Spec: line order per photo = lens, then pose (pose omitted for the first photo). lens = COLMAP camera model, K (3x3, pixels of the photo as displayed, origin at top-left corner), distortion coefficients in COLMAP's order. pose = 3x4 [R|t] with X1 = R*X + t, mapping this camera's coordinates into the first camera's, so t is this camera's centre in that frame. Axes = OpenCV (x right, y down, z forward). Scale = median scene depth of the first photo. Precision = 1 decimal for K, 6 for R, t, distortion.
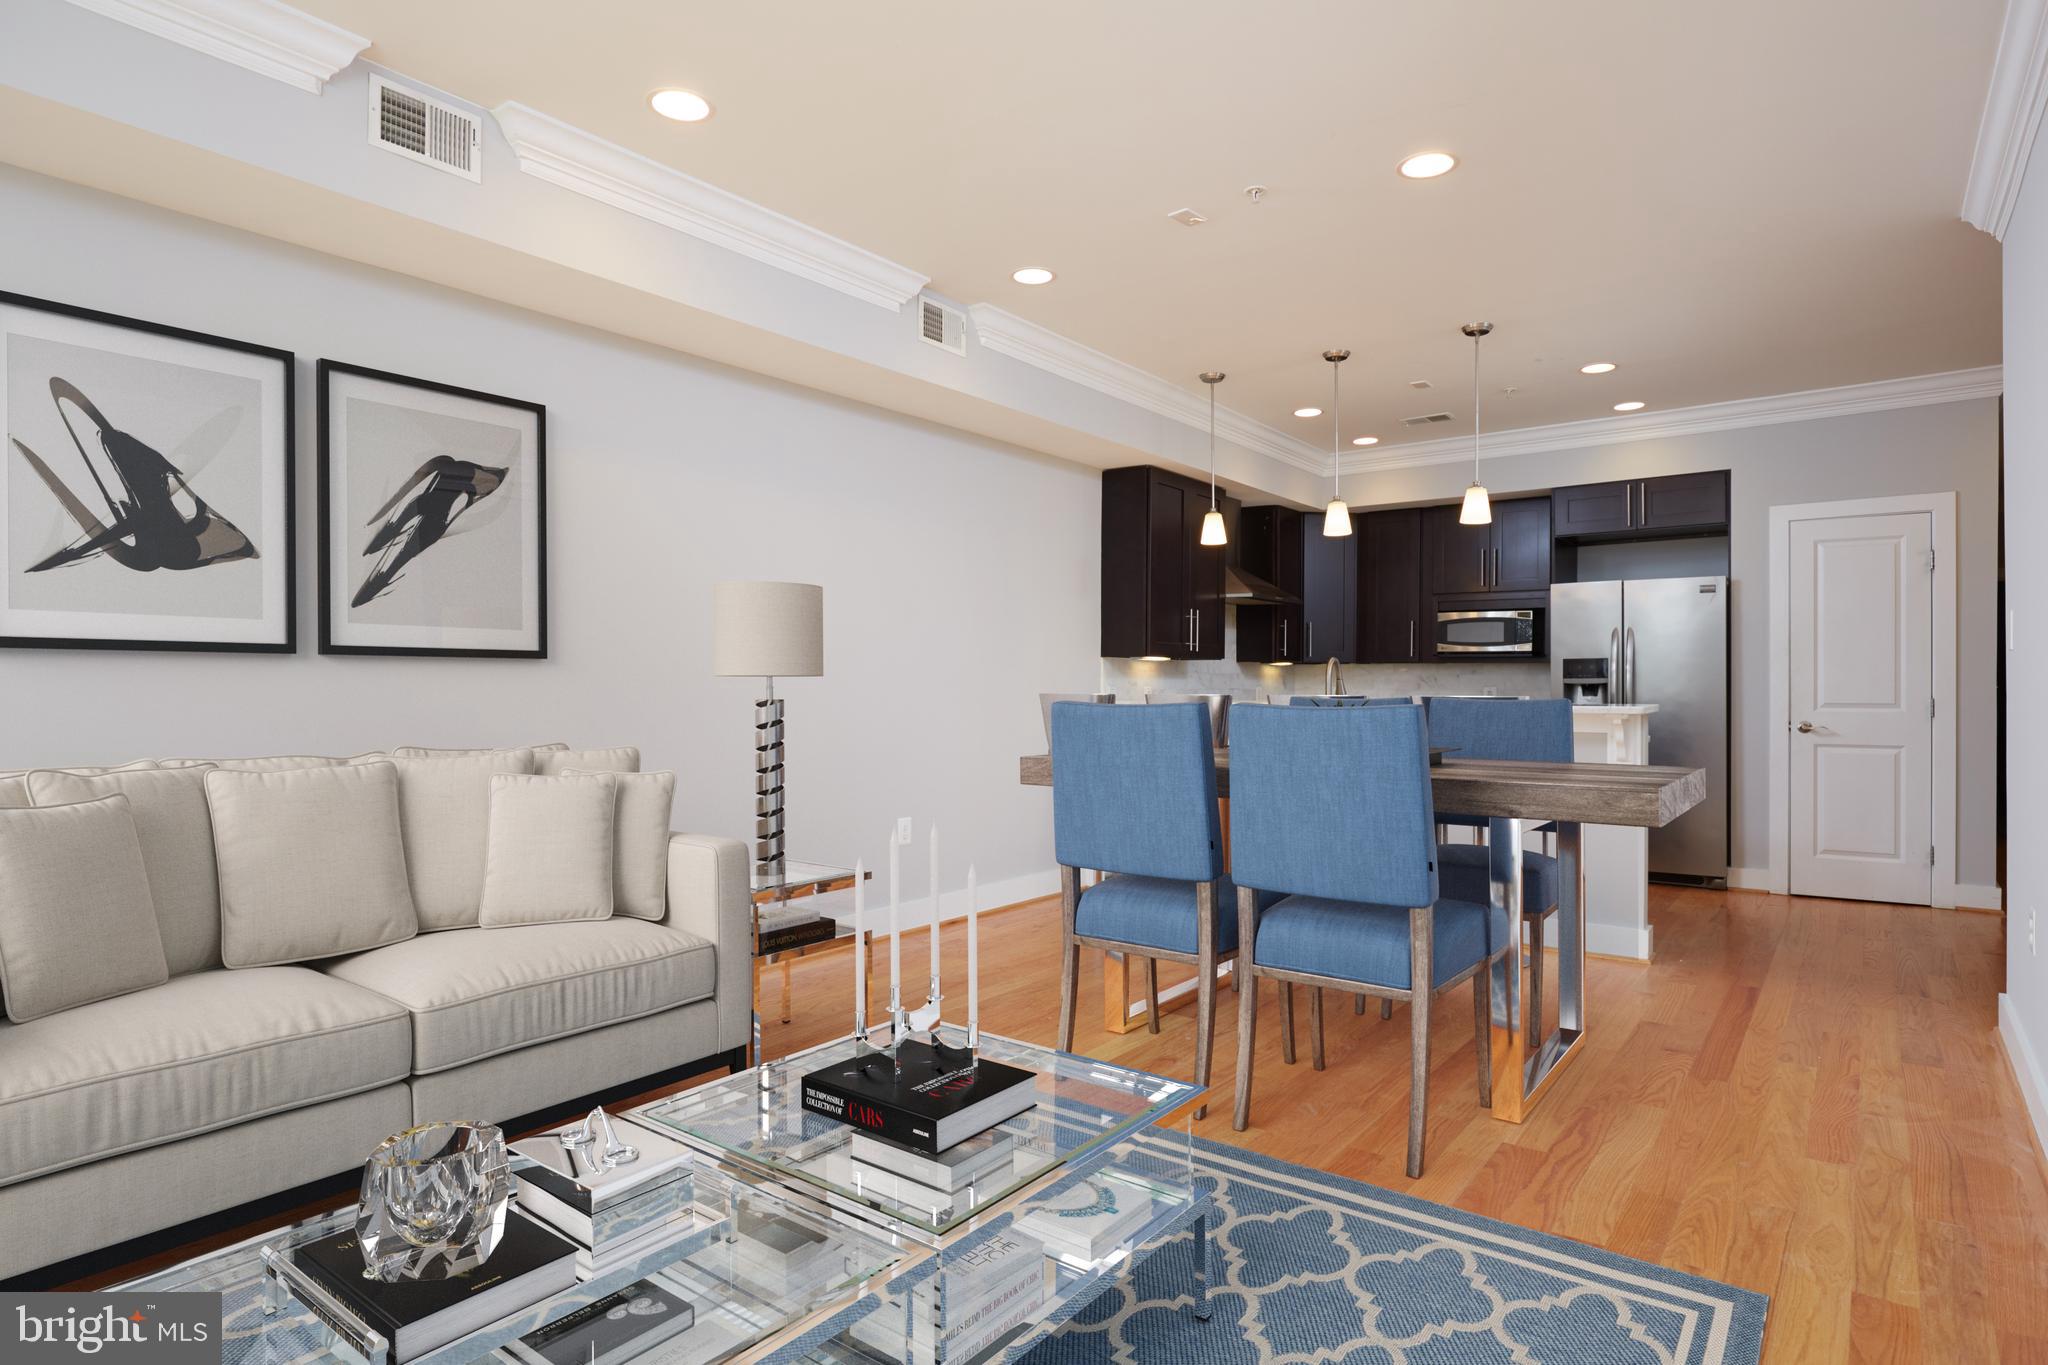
lens RADIAL K [[1107.0, 0, 1030.1], [0, 1107.0, 686.9], [0, 0, 1]] dist [-0.019071, -0.000072]
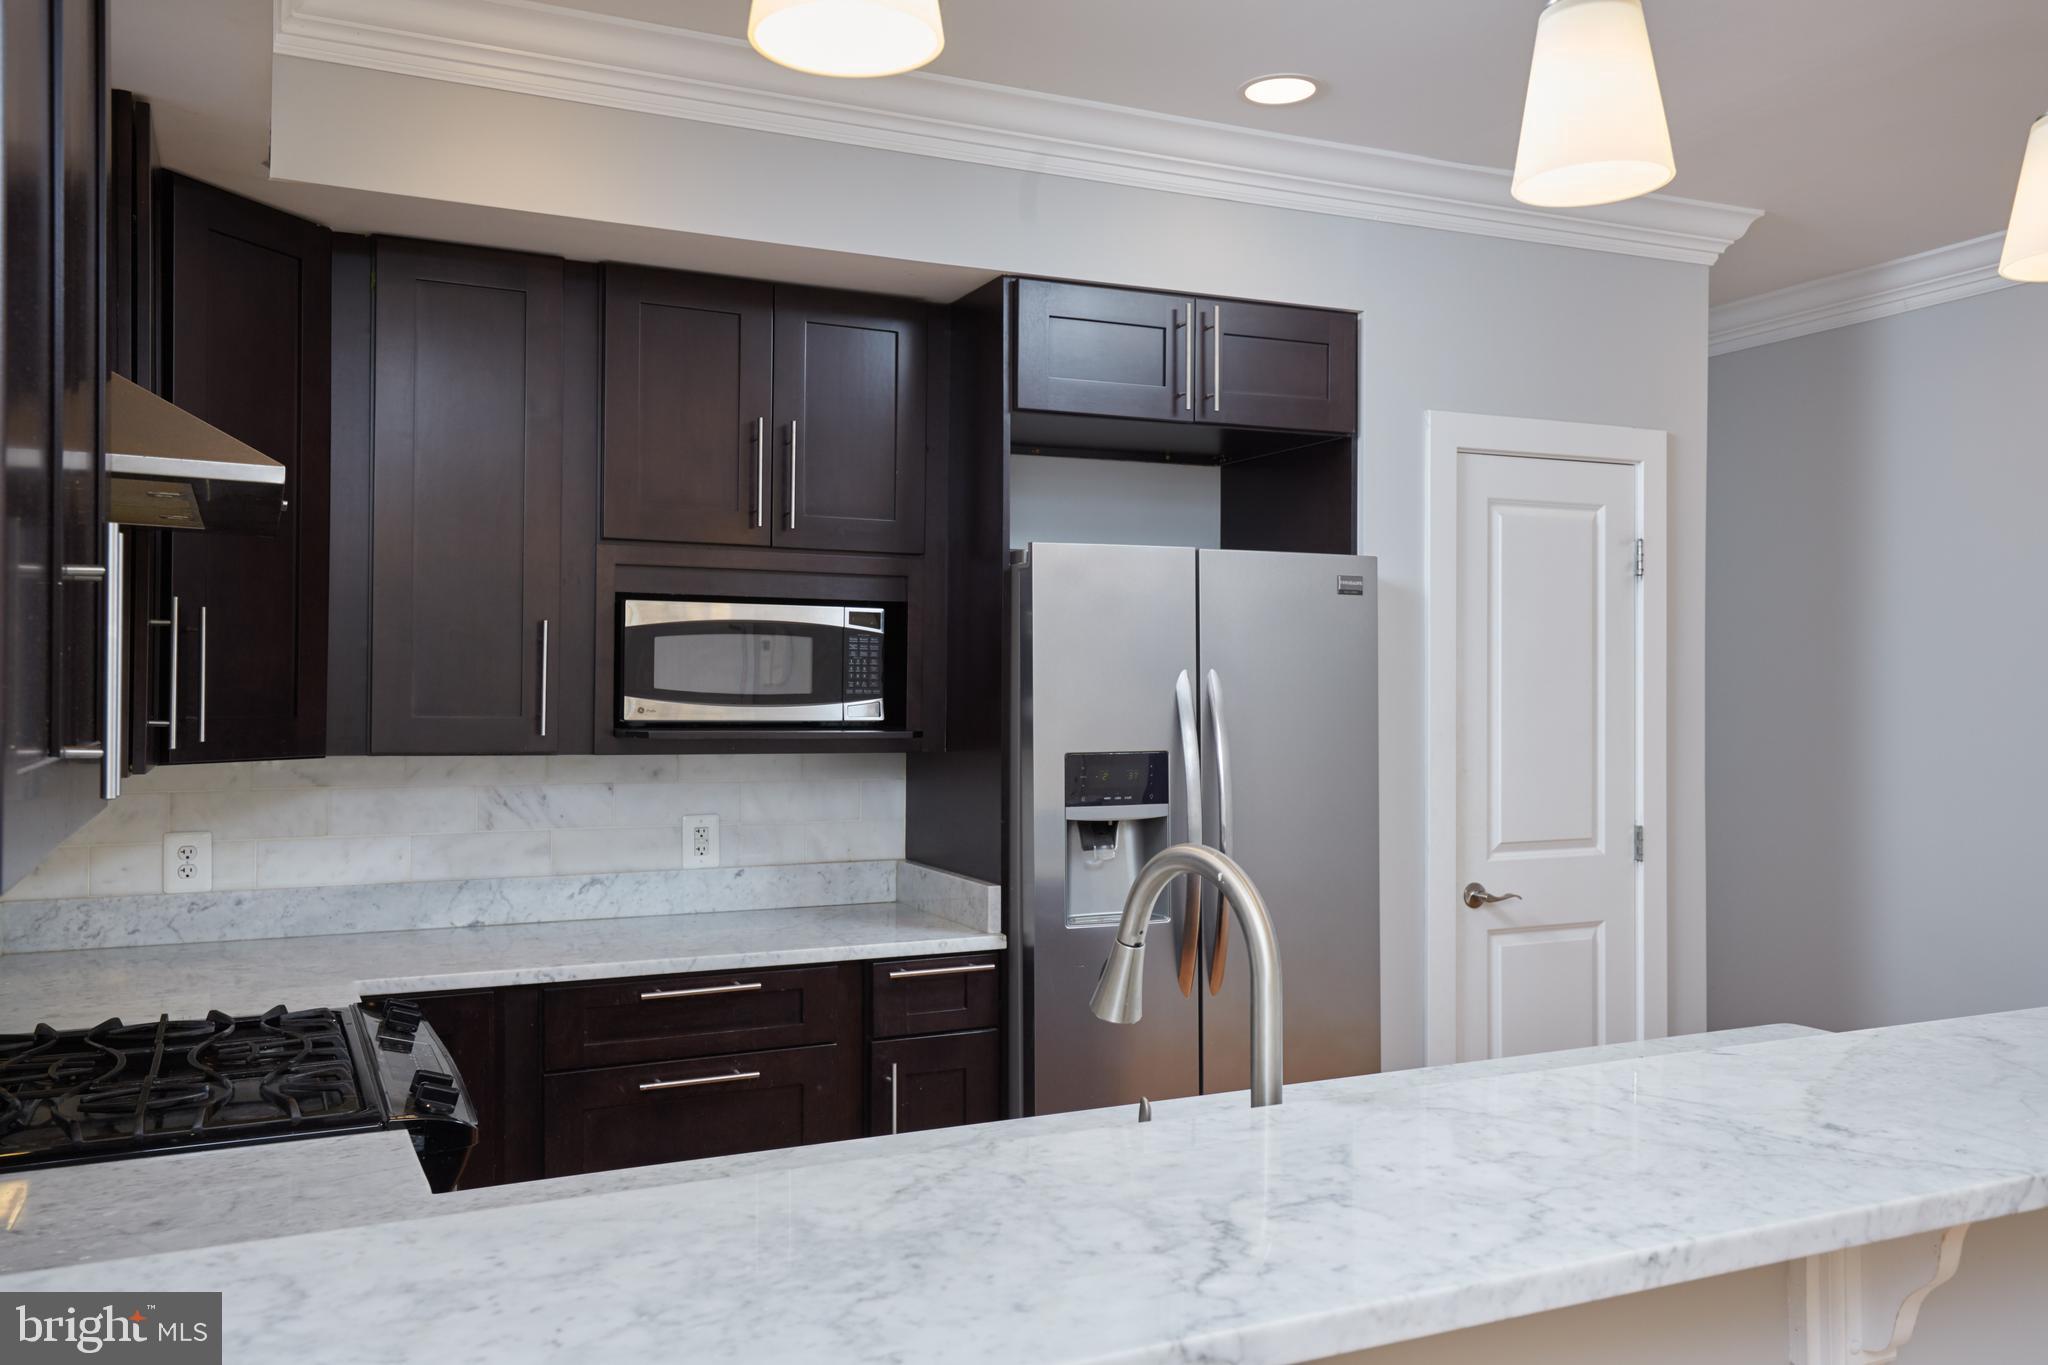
lens RADIAL K [[1618.0, 0, 1019.5], [0, 1618.0, 685.1], [0, 0, 1]] dist [0.021450, -0.007247]
pose [[0.459214, 0.000471, 0.888326, 0.007378], [0.000626, 0.999999, -0.000854, -0.048725], [-0.888326, 0.000948, 0.459213, 0.799656]]
